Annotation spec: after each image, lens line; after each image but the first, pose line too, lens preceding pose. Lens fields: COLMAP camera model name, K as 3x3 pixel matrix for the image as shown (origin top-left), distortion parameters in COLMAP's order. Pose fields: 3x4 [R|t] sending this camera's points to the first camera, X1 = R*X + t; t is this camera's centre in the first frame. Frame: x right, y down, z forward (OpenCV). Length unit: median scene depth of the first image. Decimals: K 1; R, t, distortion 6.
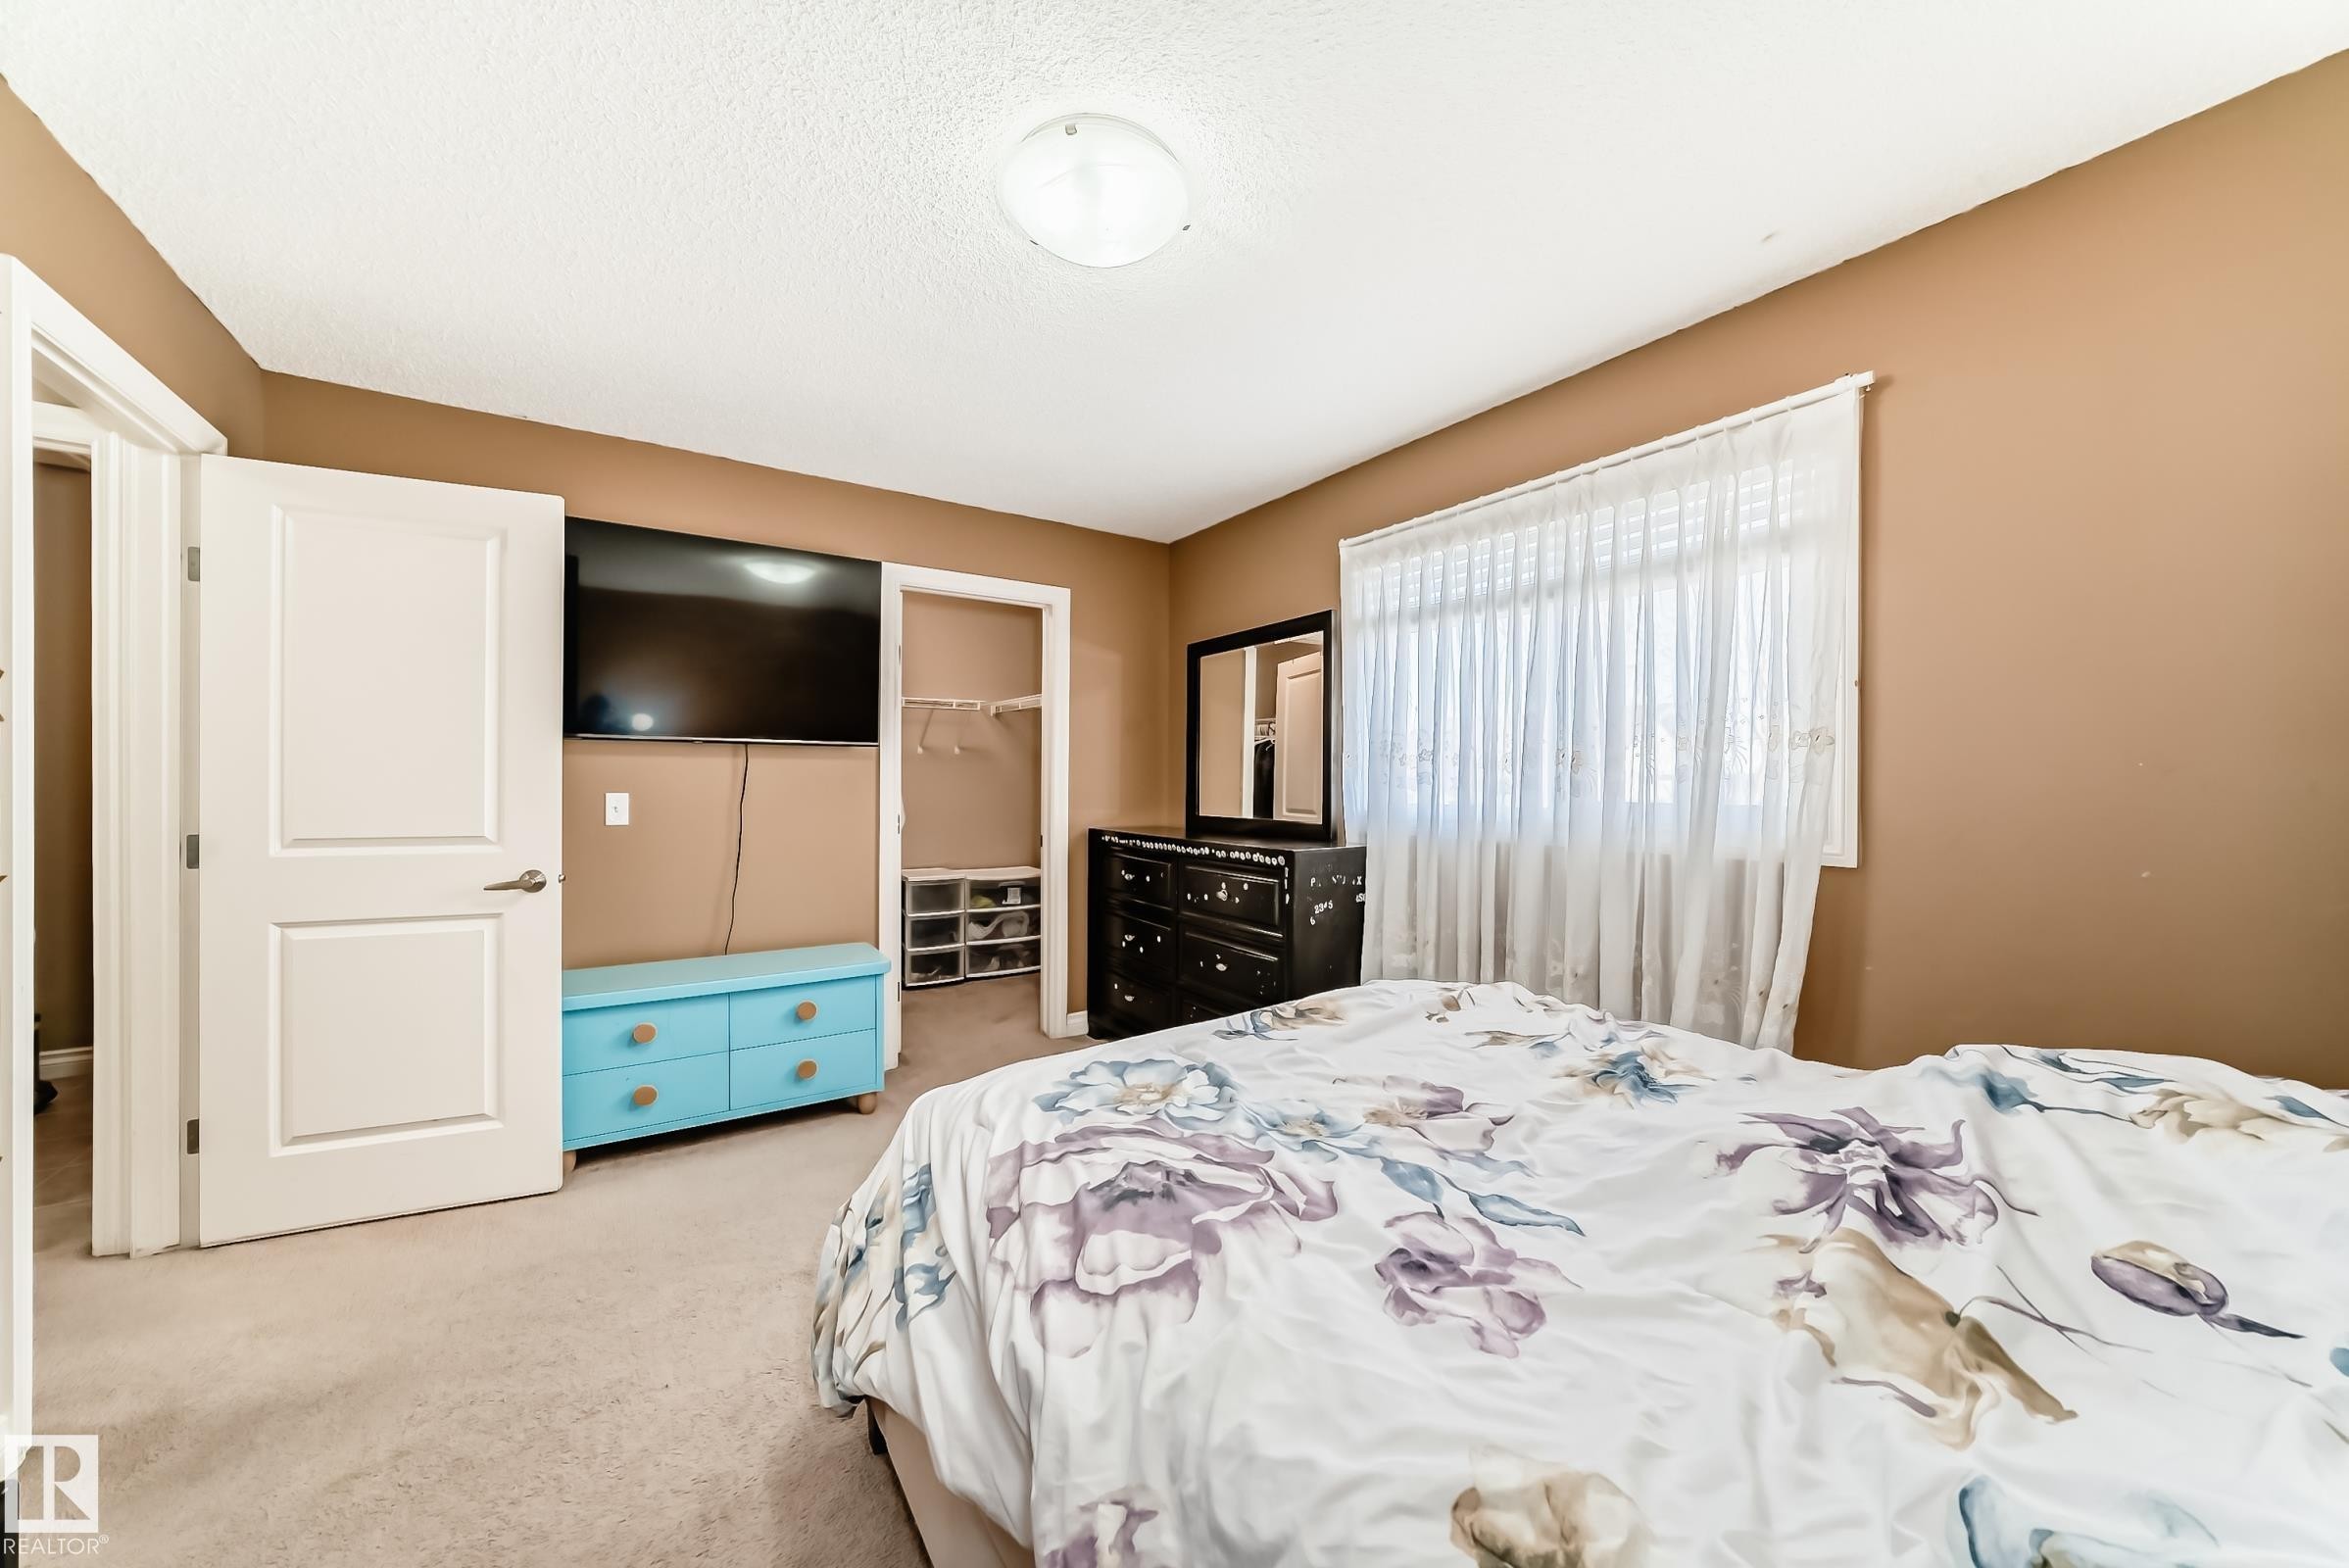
lens RADIAL K [[817.9, 0, 1172.1], [0, 817.9, 776.2], [0, 0, 1]] dist [-0.014755, 0.000195]
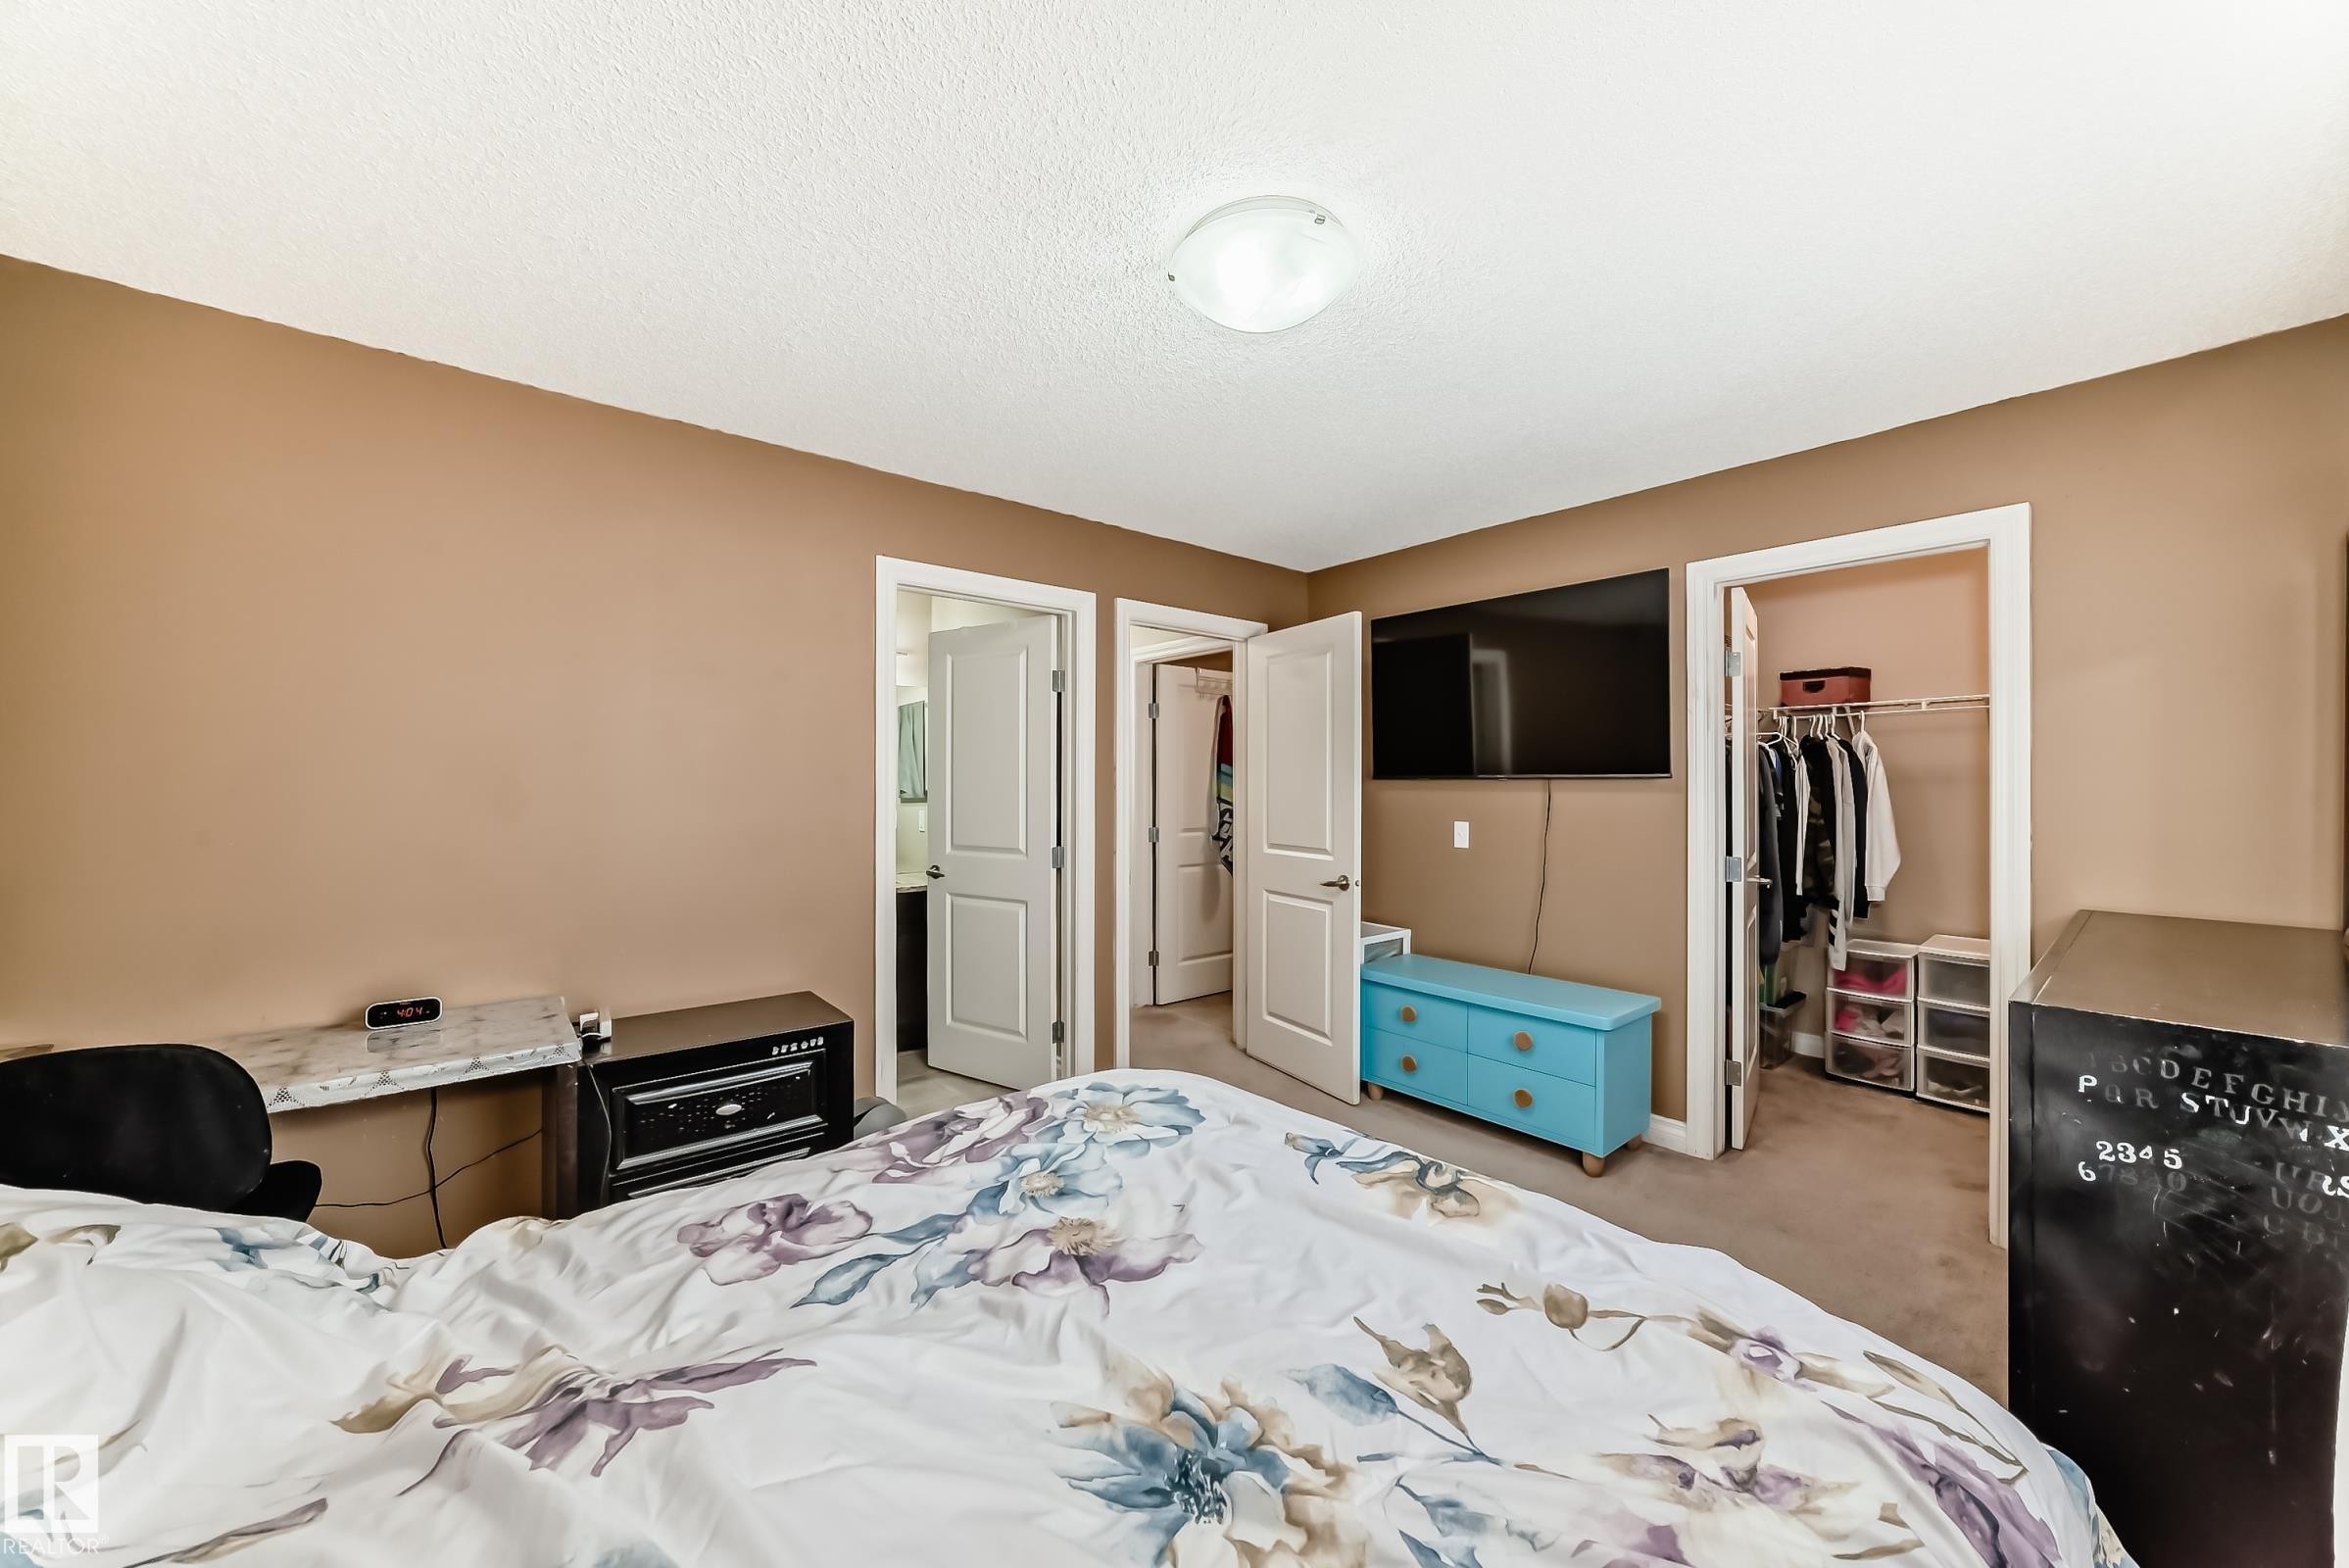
lens RADIAL K [[817.9, 0, 1178.4], [0, 817.9, 787.2], [0, 0, 1]] dist [-0.014755, 0.000195]
pose [[0.122415, -0.005212, -0.992465, 0.539057], [0.006185, 0.999971, -0.004489, -0.031536], [0.992460, -0.005589, 0.122443, 0.460334]]
